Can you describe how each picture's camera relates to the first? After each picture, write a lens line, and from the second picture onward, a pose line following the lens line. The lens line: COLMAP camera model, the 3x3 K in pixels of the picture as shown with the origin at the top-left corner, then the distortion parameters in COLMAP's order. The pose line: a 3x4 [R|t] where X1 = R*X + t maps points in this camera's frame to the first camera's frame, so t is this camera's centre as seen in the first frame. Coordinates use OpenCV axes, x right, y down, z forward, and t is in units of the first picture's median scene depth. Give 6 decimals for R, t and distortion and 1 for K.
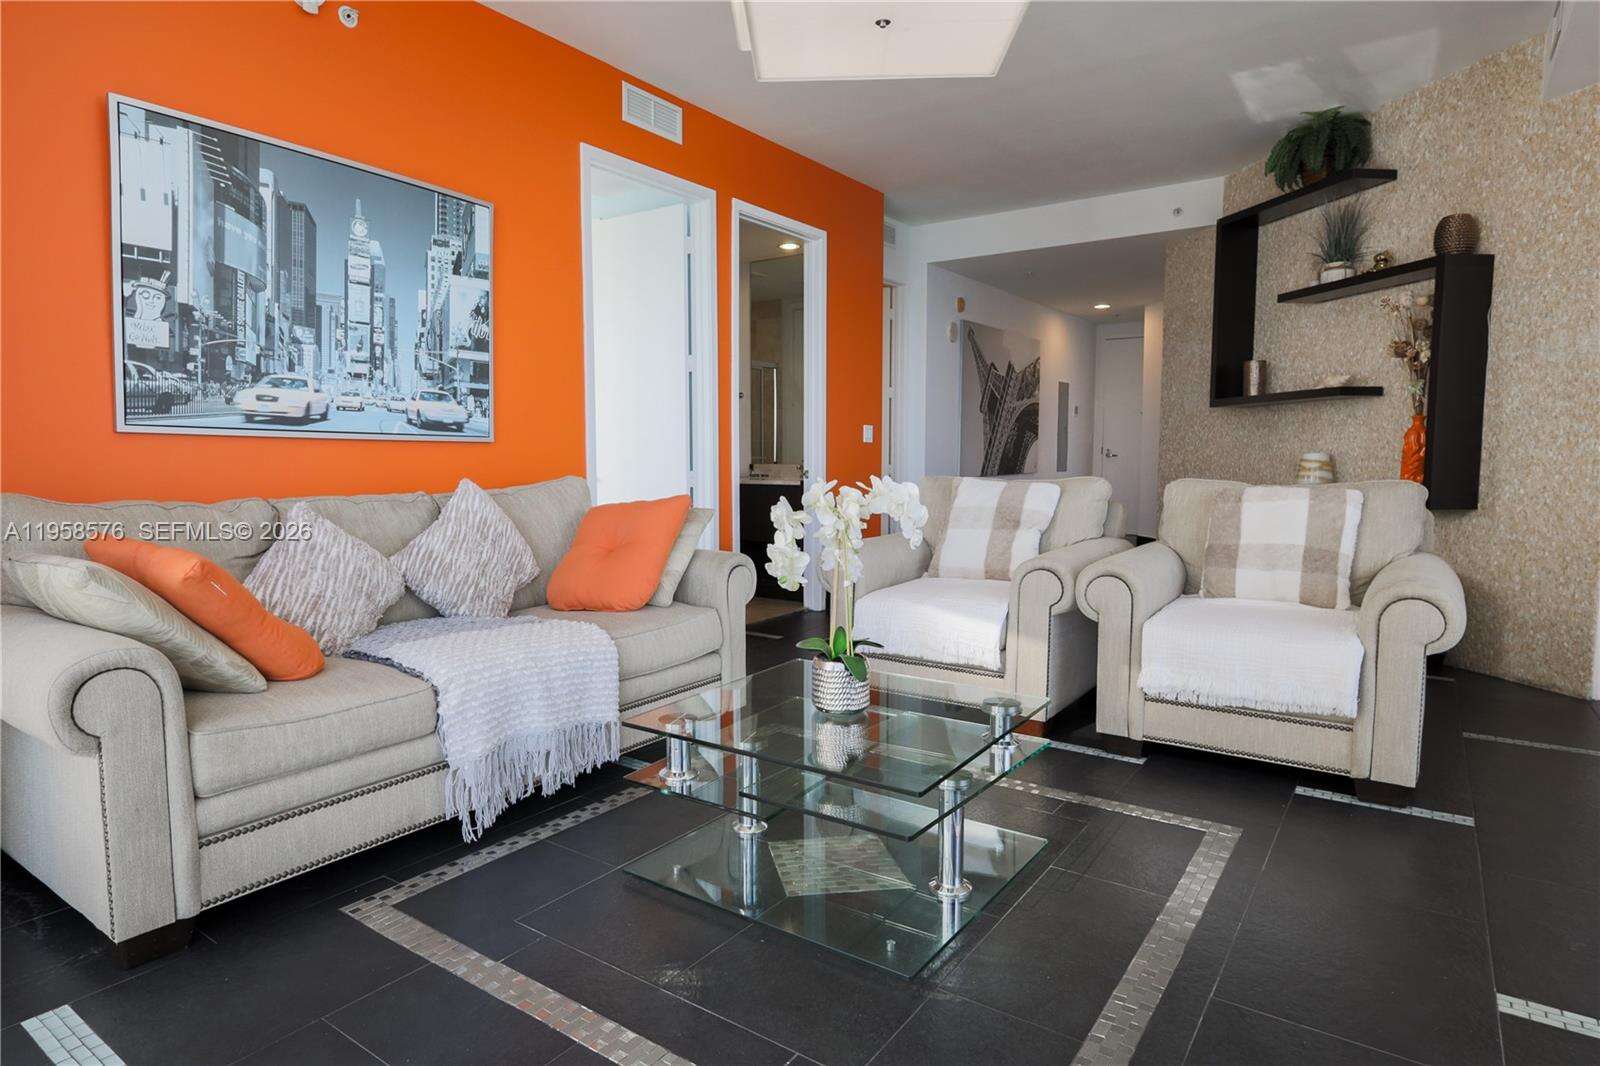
lens RADIAL K [[910.4, 0, 783.6], [0, 910.4, 525.1], [0, 0, 1]] dist [-0.003759, 0.000744]
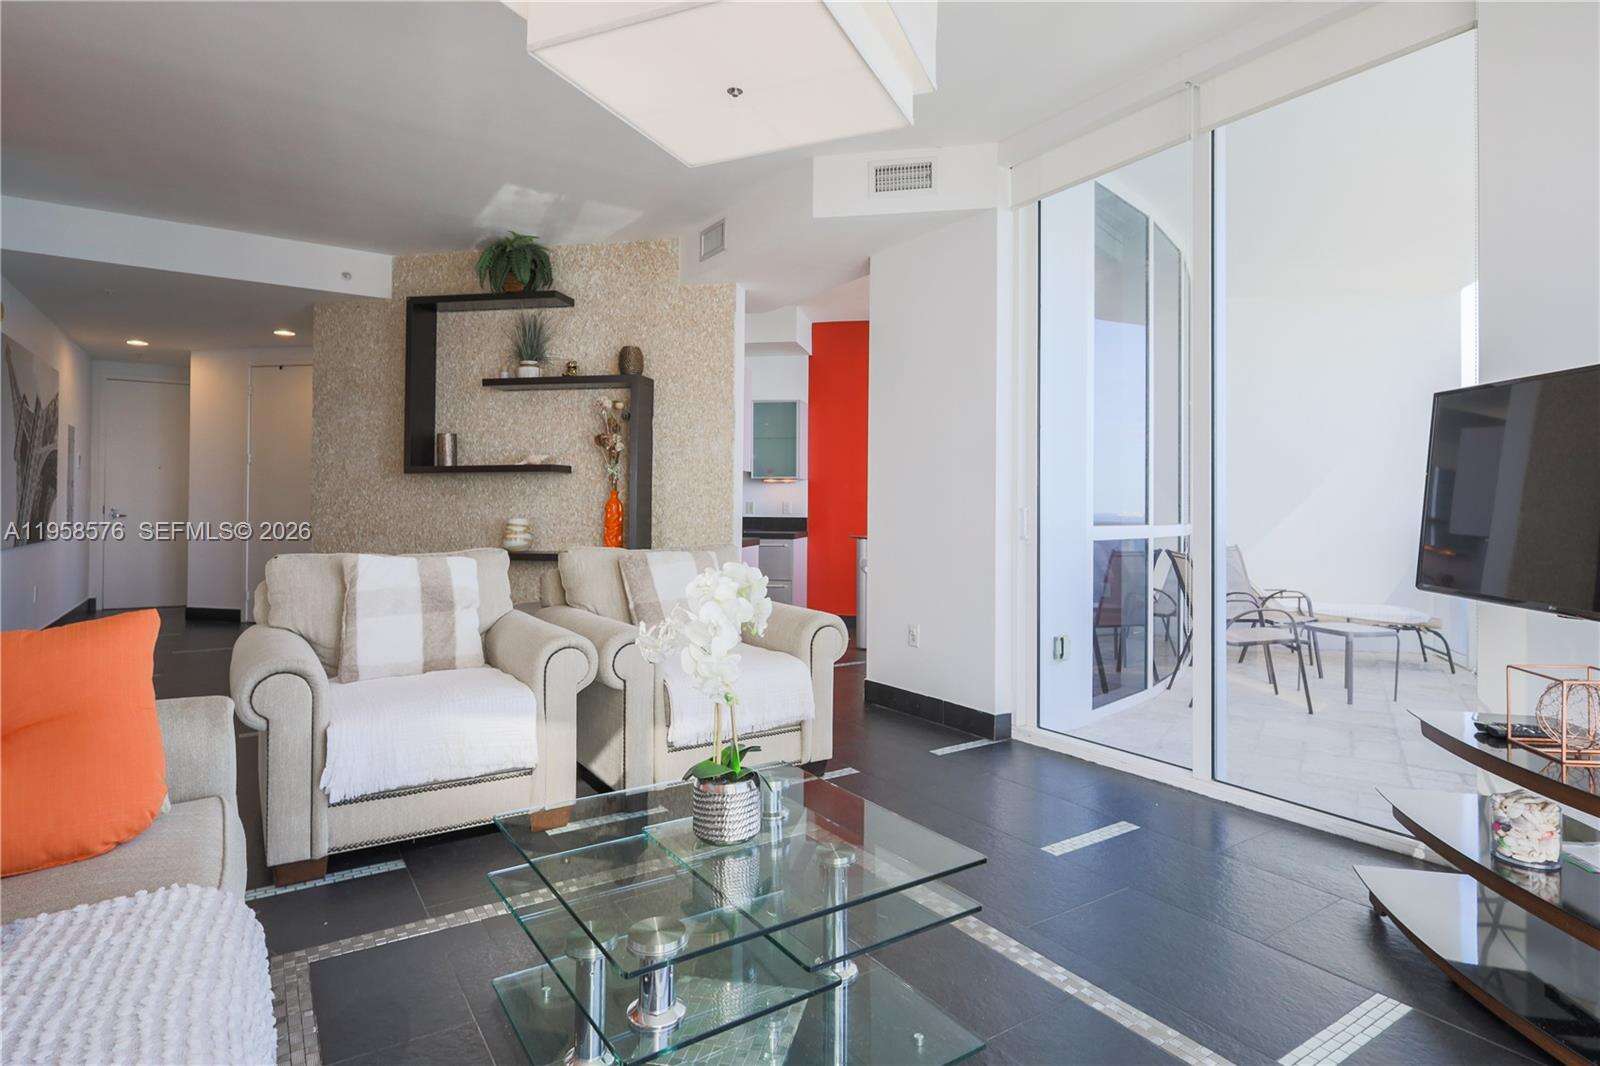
lens RADIAL K [[843.9, 0, 785.6], [0, 843.9, 504.6], [0, 0, 1]] dist [-0.006954, 0.001300]
pose [[0.359750, 0.008333, 0.933012, -0.318205], [0.067397, 0.997116, -0.034892, -0.038130], [-0.930611, 0.075435, 0.358151, 0.305311]]
